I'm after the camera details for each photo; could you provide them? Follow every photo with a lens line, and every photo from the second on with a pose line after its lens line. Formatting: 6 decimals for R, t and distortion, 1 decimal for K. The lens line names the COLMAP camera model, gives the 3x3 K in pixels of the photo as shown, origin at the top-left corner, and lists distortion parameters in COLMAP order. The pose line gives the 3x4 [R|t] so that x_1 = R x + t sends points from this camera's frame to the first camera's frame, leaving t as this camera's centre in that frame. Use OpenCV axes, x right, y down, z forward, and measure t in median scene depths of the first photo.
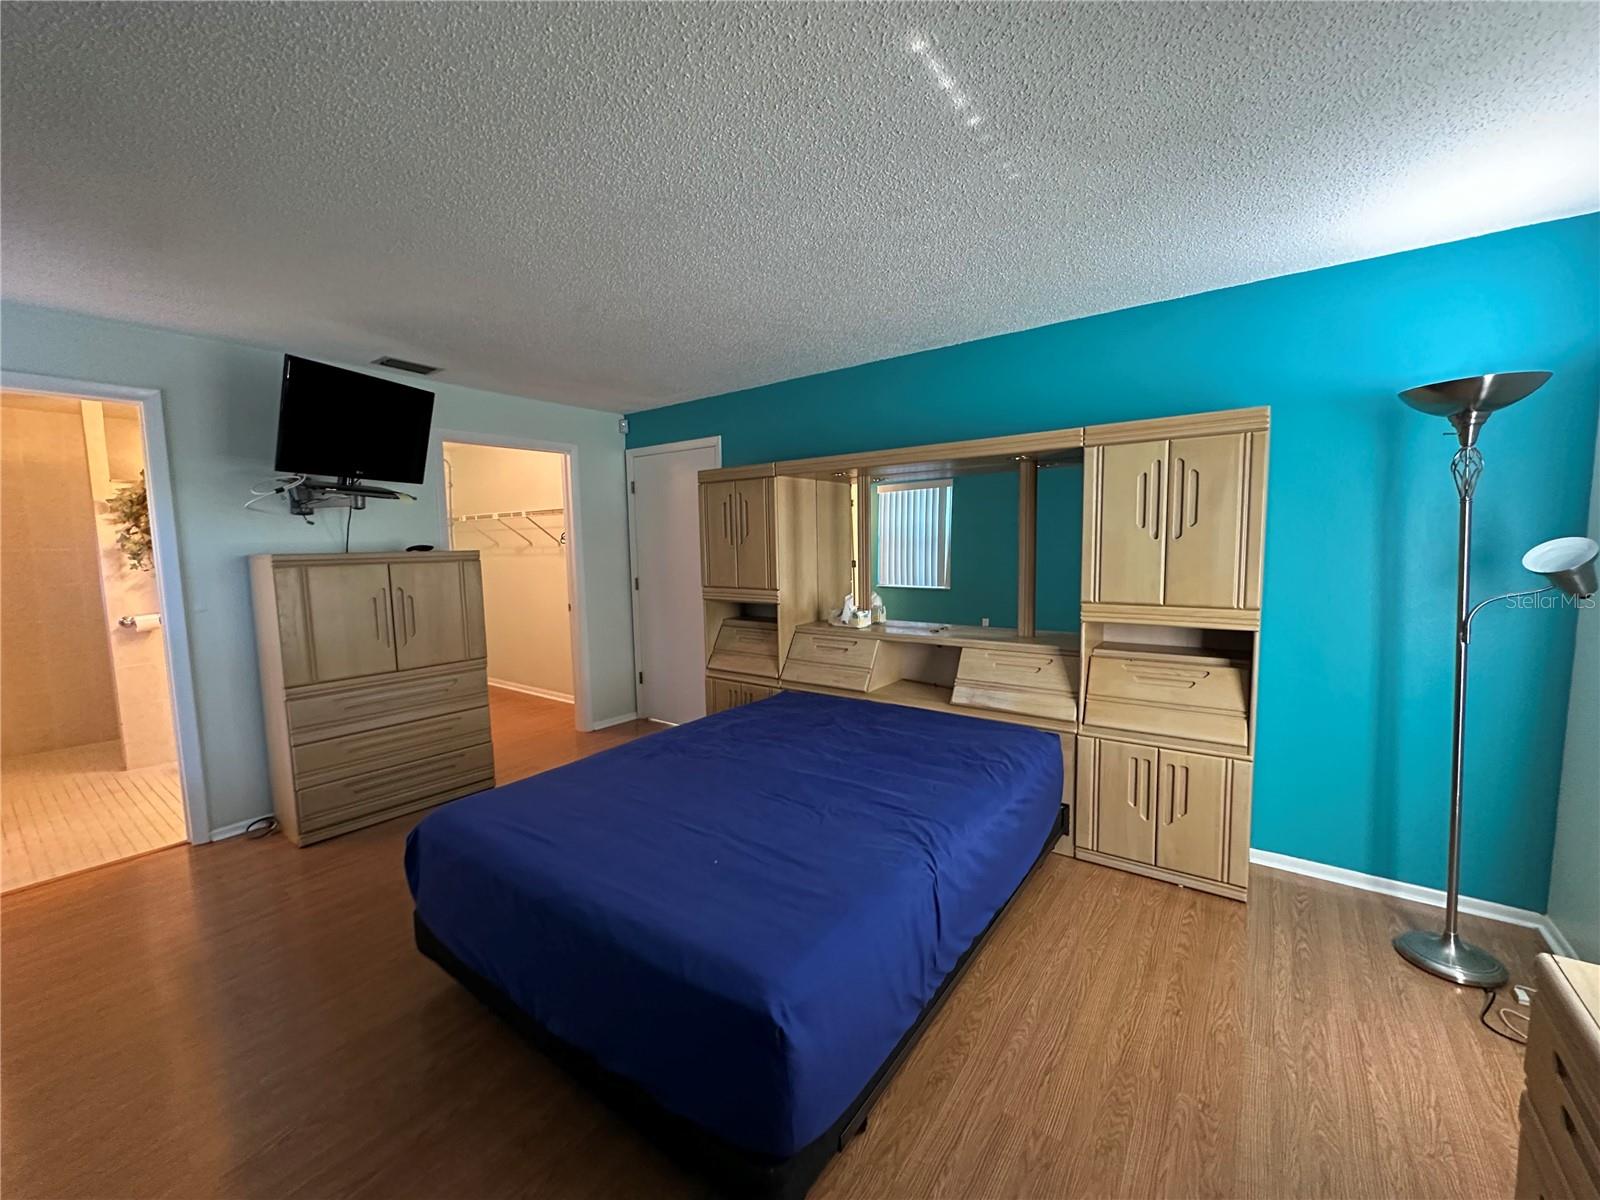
lens RADIAL K [[632.7, 0, 798.4], [0, 632.7, 603.2], [0, 0, 1]] dist [-0.001423, -0.001073]
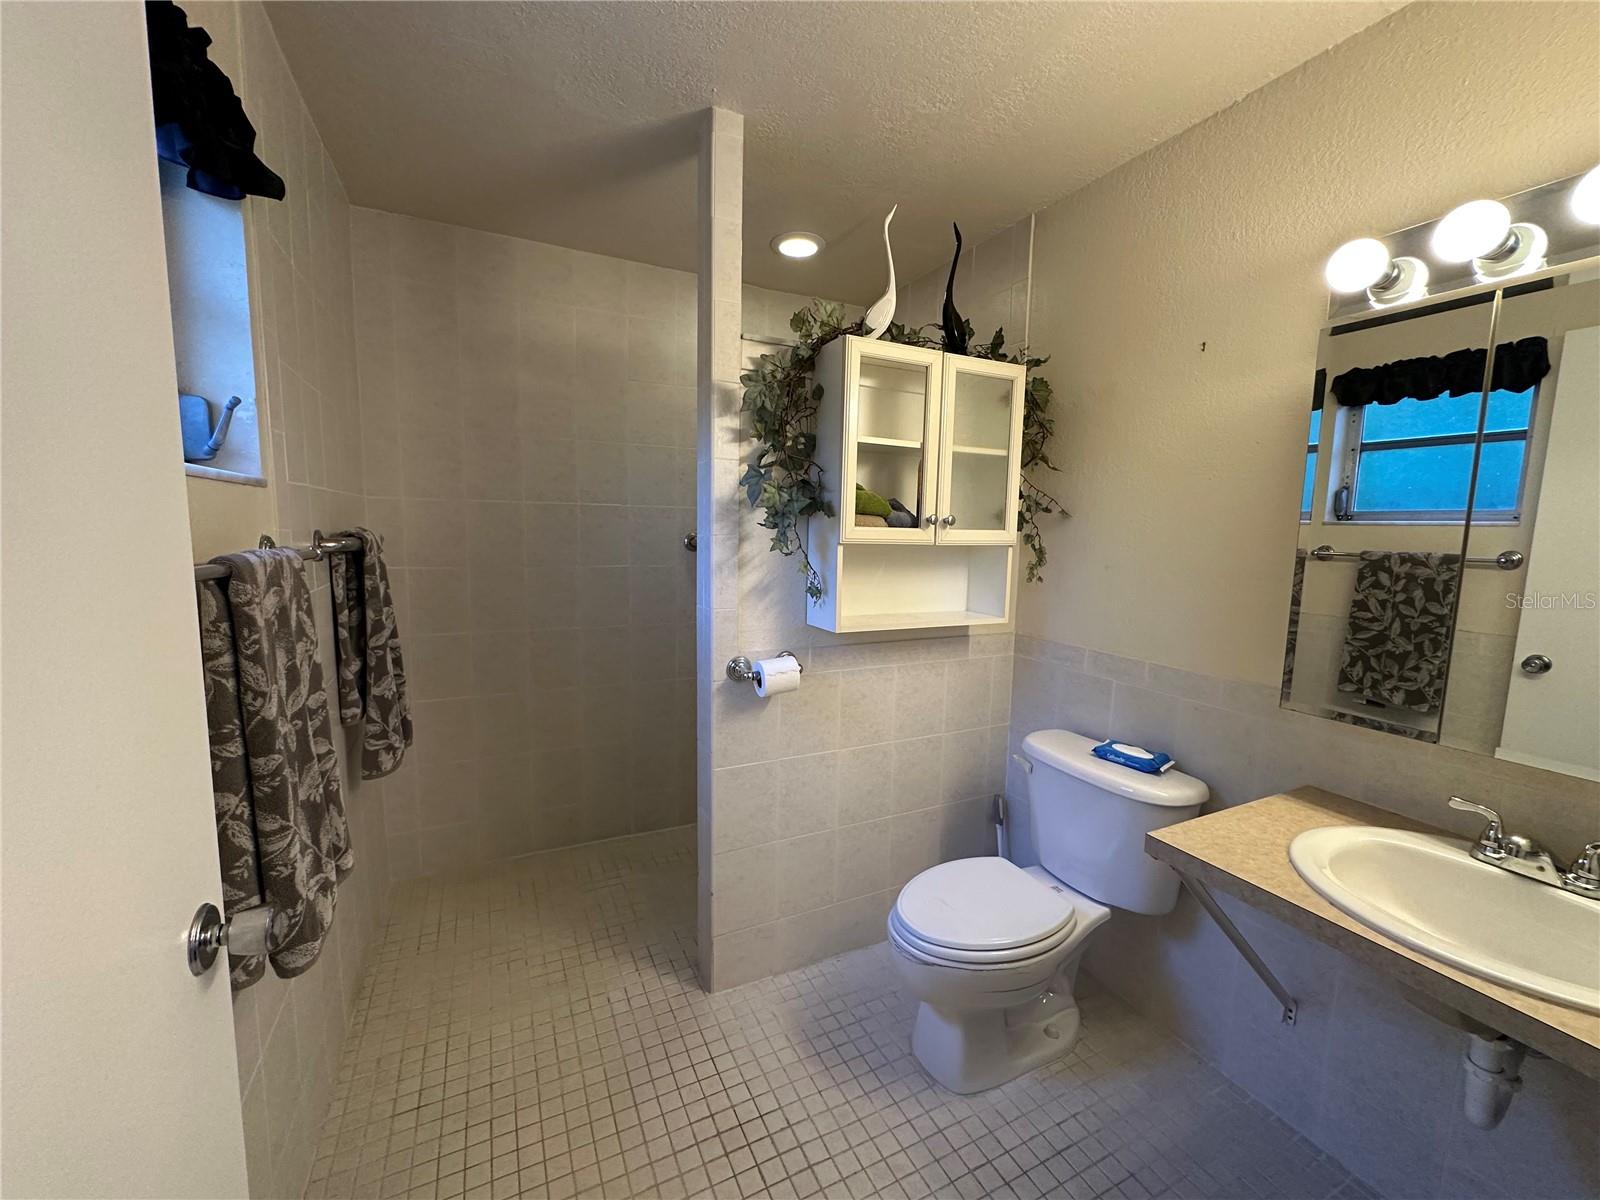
lens RADIAL K [[632.7, 0, 801.7], [0, 632.7, 601.1], [0, 0, 1]] dist [-0.001423, -0.001073]
pose [[0.887358, 0.092336, -0.451741, -0.841174], [-0.082932, 0.995727, 0.040622, -0.038657], [0.453562, 0.001418, 0.891224, 0.635828]]
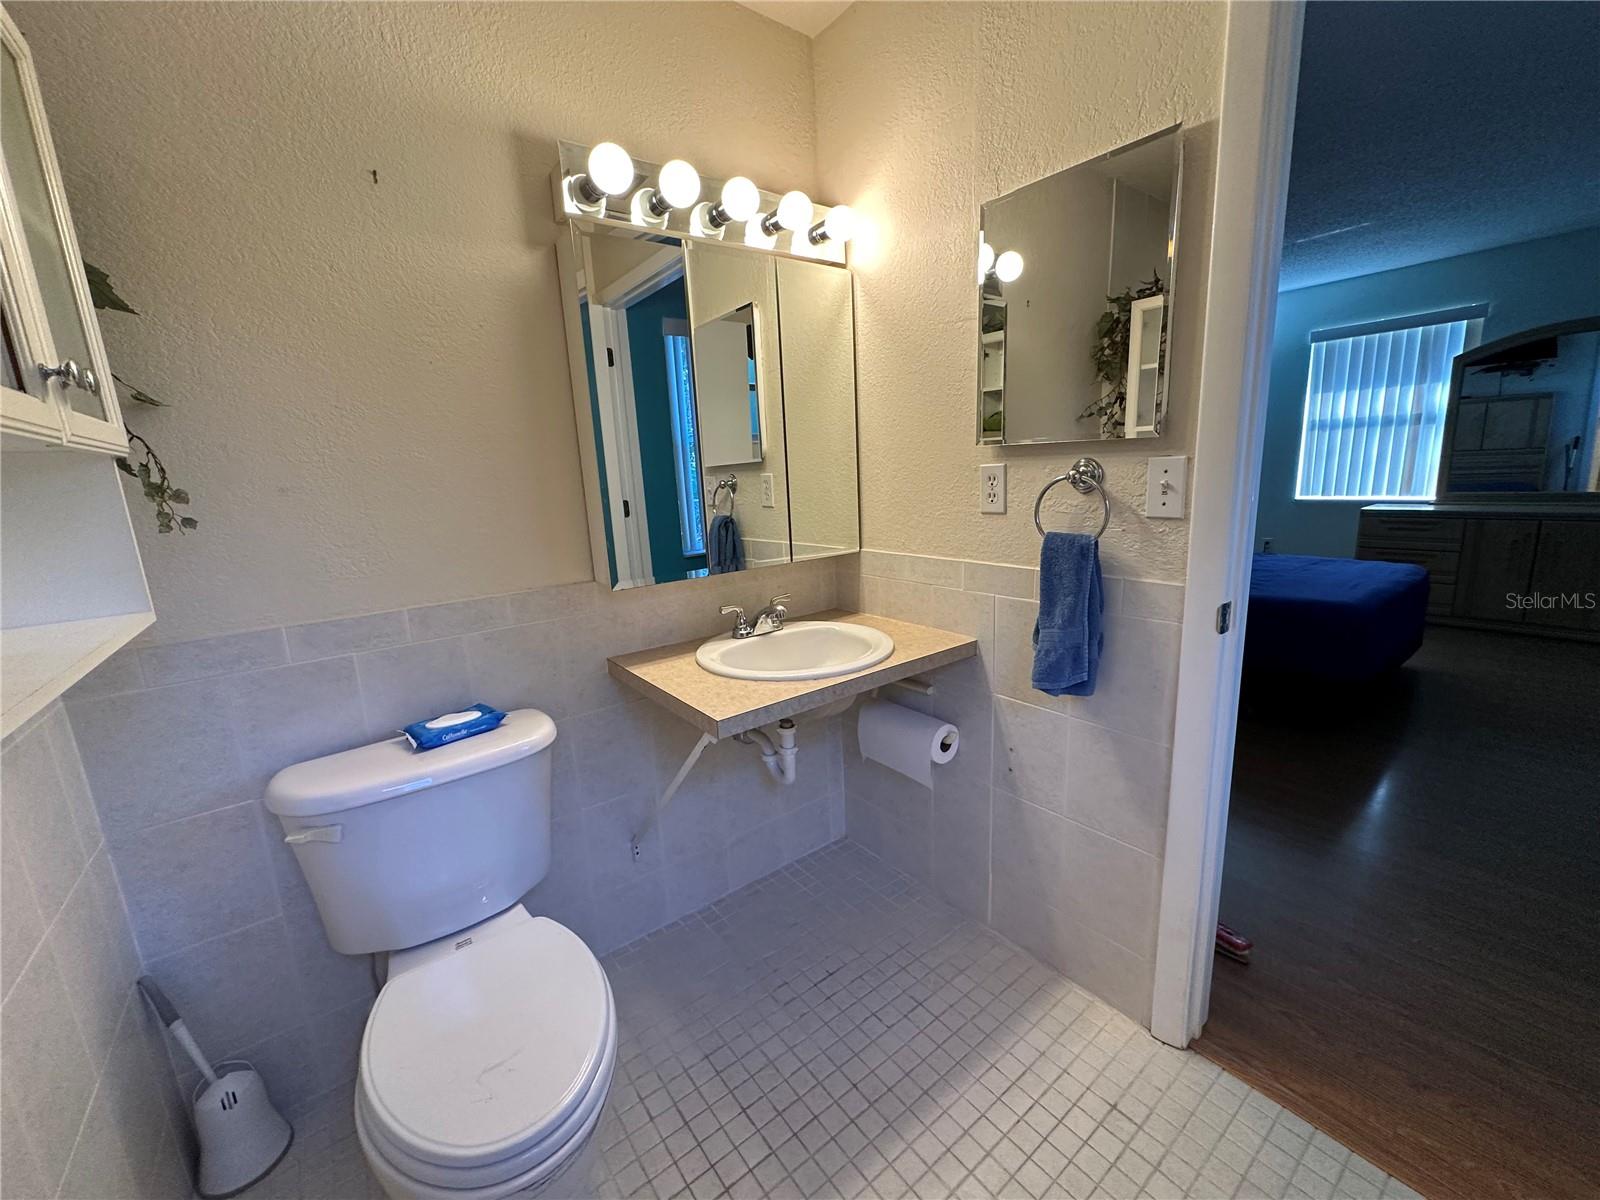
lens RADIAL K [[632.7, 0, 801.8], [0, 632.7, 597.2], [0, 0, 1]] dist [-0.001423, -0.001073]
pose [[0.269675, -0.182437, 0.945512, -1.143807], [0.131512, 0.979667, 0.151518, -0.024556], [-0.953929, 0.083486, 0.288184, 0.902515]]
